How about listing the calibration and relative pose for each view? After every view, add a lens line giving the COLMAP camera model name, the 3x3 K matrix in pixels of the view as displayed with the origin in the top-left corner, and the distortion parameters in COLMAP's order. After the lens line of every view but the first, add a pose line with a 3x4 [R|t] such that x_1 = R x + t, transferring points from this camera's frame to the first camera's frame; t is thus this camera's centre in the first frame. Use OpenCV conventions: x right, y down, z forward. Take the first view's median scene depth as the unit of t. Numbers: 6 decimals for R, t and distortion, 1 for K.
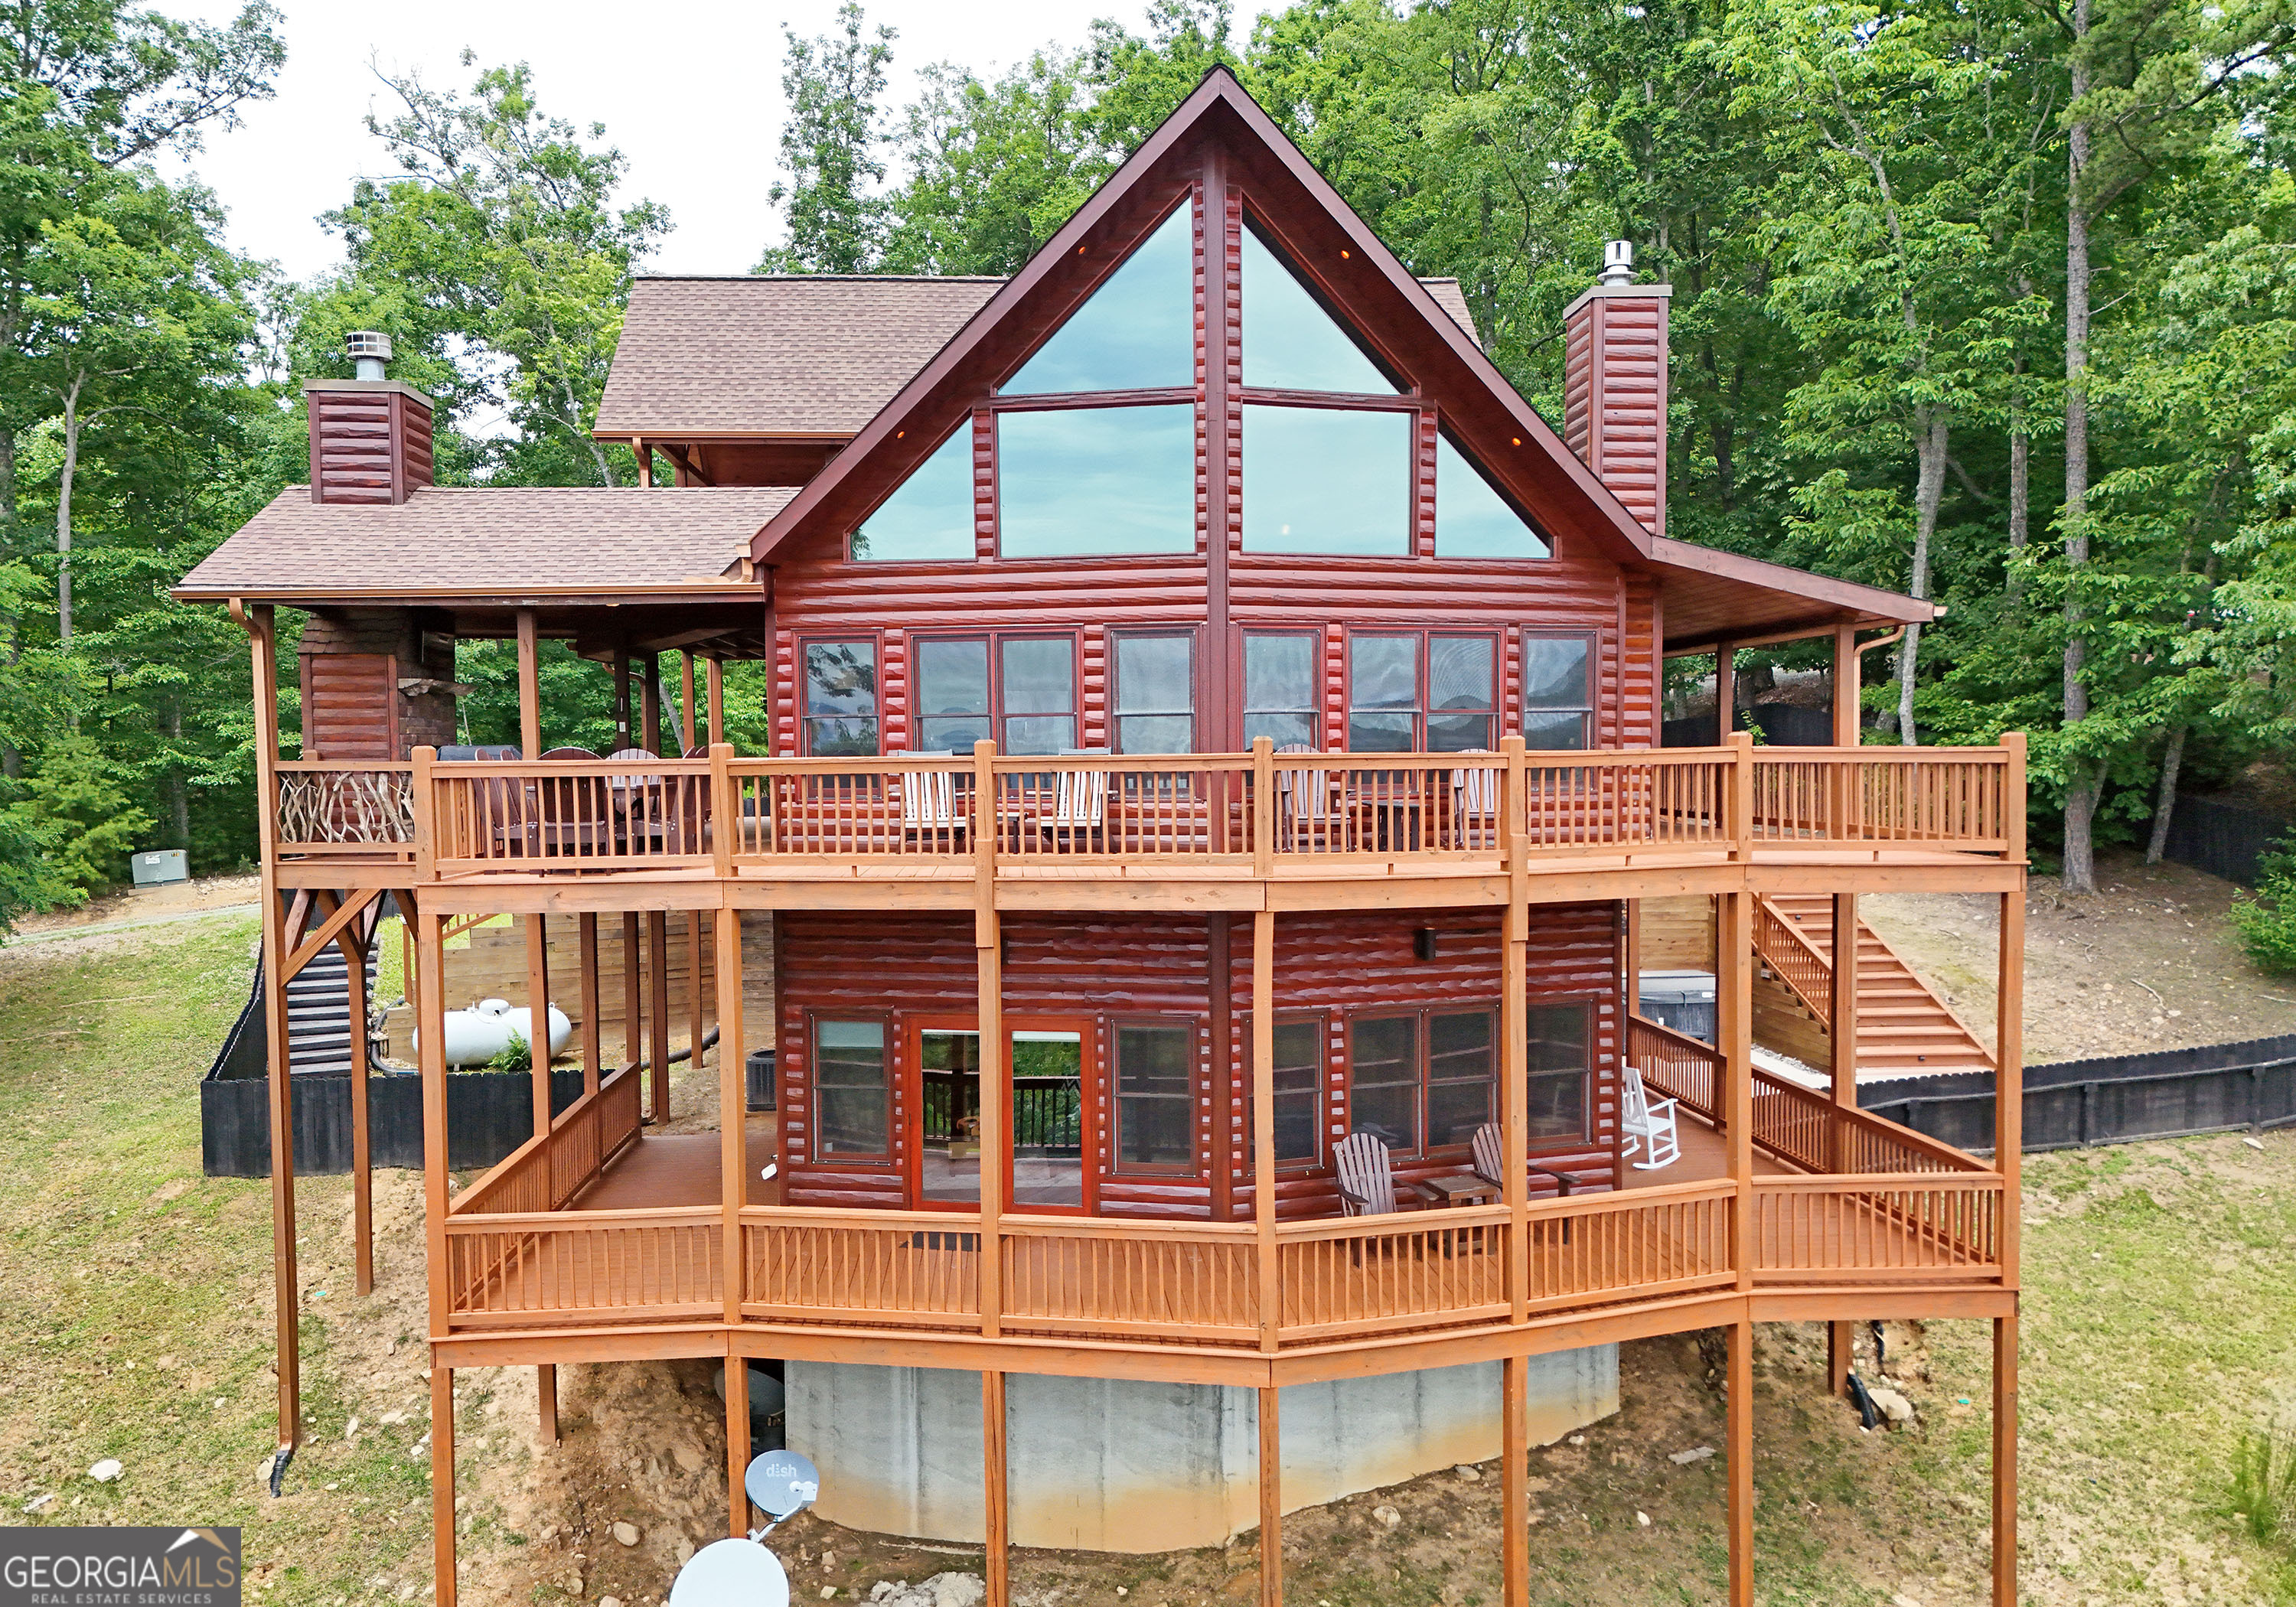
lens RADIAL K [[1781.6, 0, 1121.5], [0, 1781.6, 800.2], [0, 0, 1]] dist [0.080776, -0.063390]
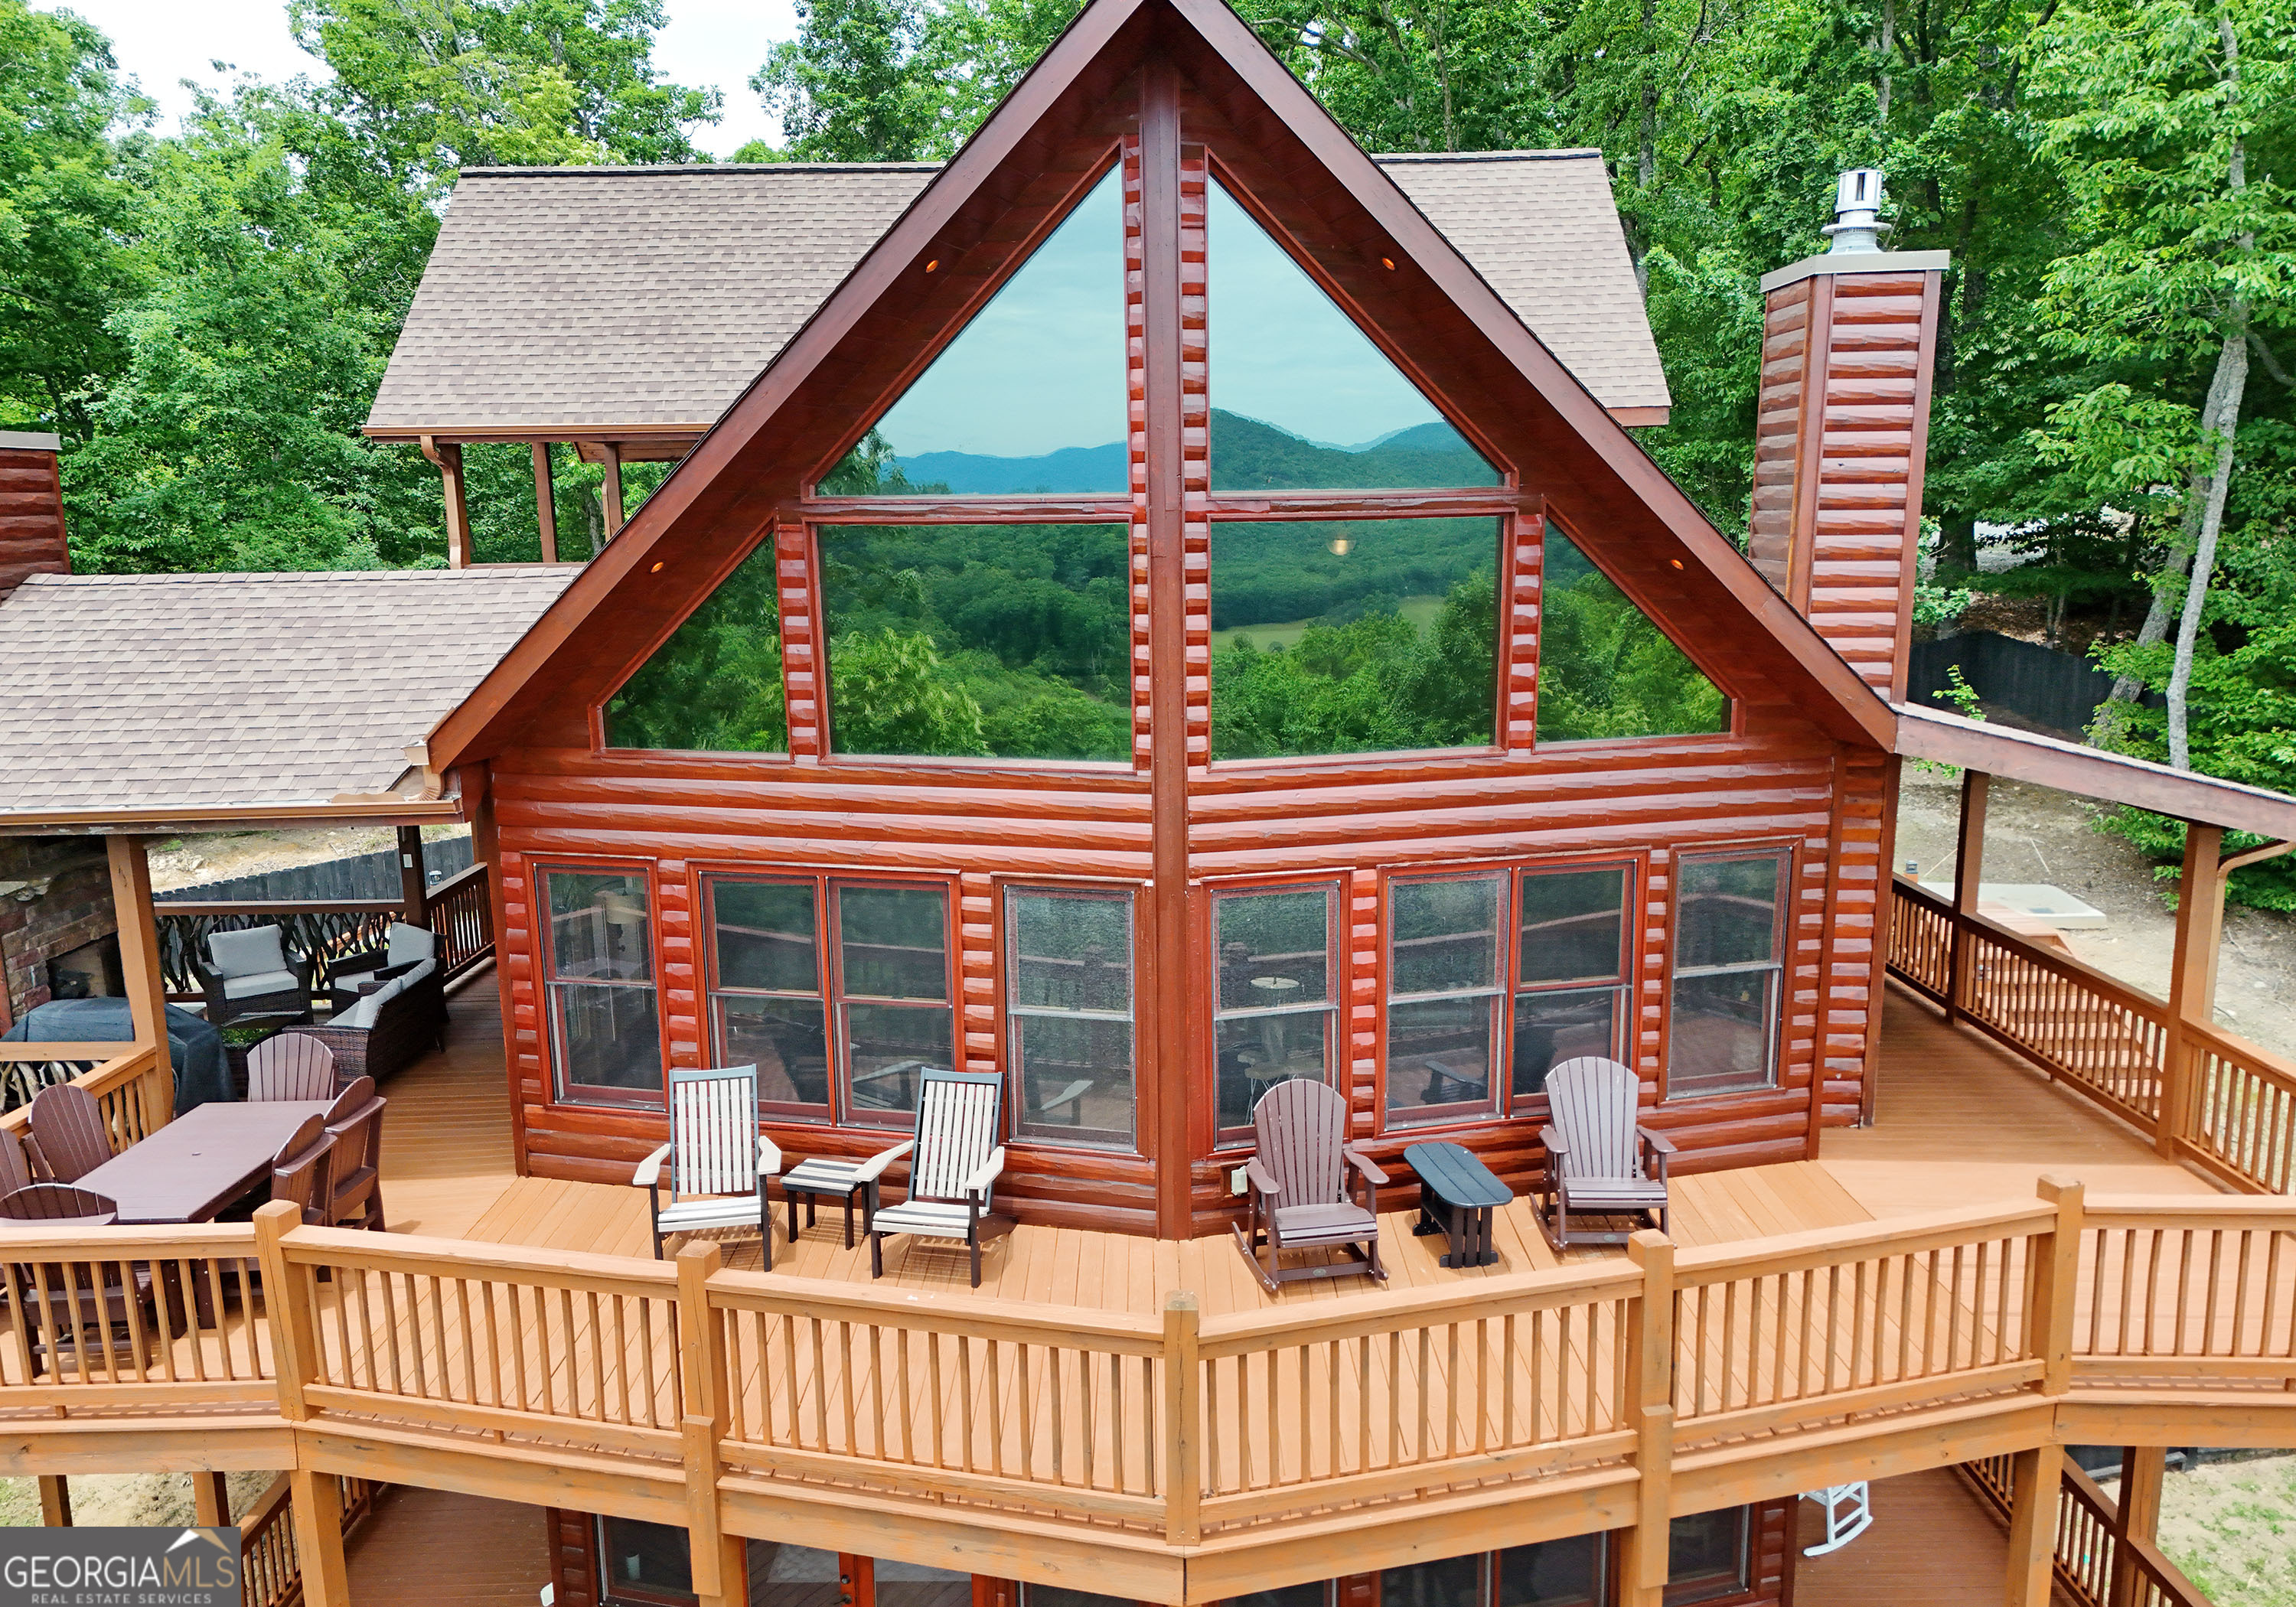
lens RADIAL K [[1714.2, 0, 1148.0], [0, 1714.2, 803.5], [0, 0, 1]] dist [0.067441, -0.054722]
pose [[0.997796, 0.007321, -0.065956, 0.074864], [0.003088, 0.987696, 0.156355, -0.192784], [0.066289, -0.156214, 0.985496, 0.370902]]
